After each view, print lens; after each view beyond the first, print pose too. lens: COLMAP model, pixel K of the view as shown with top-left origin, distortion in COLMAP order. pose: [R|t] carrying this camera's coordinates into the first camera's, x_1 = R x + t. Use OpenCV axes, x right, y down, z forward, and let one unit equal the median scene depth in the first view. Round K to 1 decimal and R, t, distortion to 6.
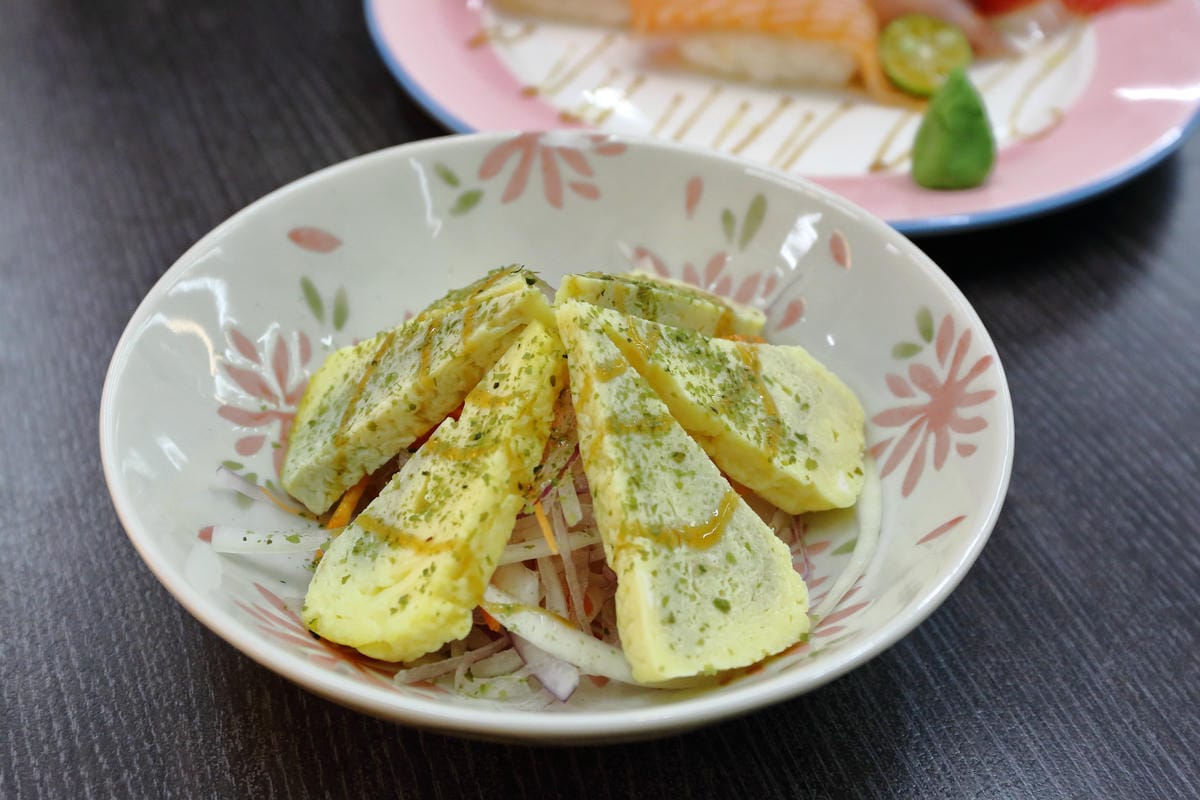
lens RADIAL K [[1785.2, 0, 599.9], [0, 1785.2, 399.1], [0, 0, 1]] dist [0.004522, 0.000000]
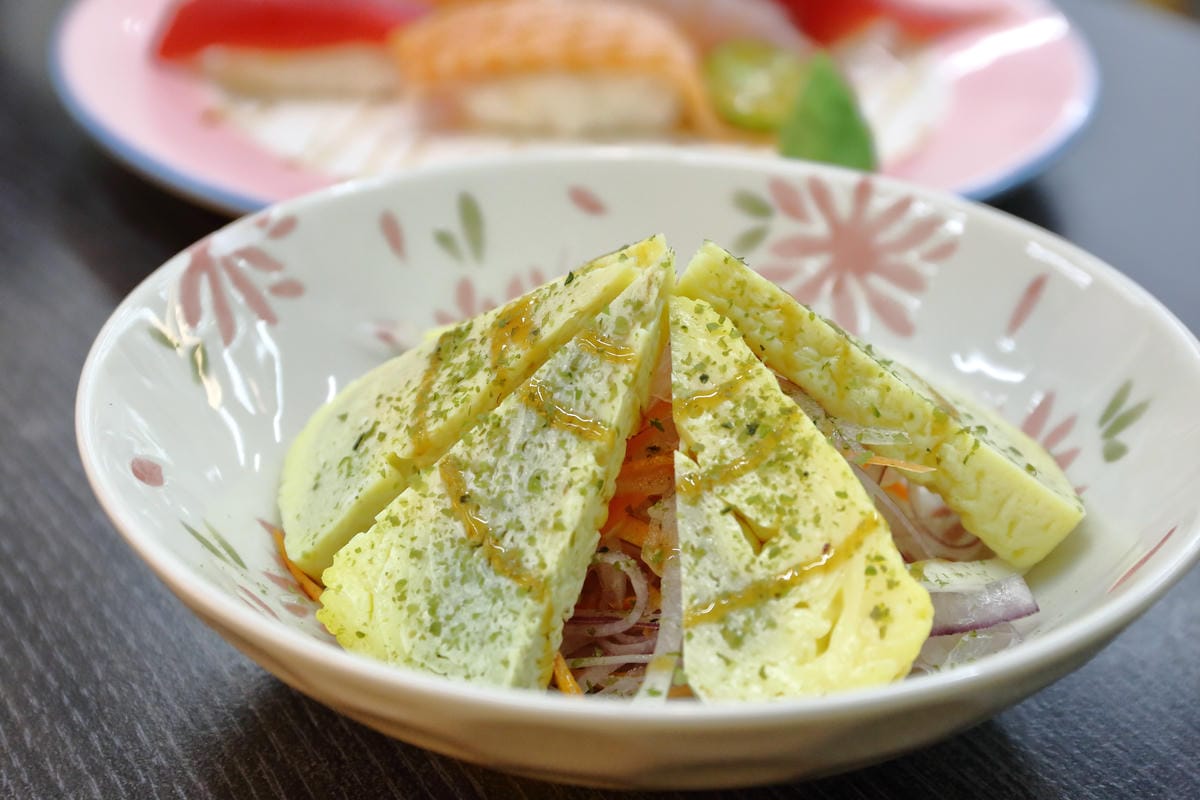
lens RADIAL K [[2388.7, 0, 600.1], [0, 2388.7, 400.6], [0, 0, 1]] dist [-0.033416, 0.000000]
pose [[0.423776, -0.369139, 0.827134, -0.946830], [0.539379, 0.836463, 0.096956, -0.125659], [-0.727657, 0.405051, 0.553579, 0.456588]]
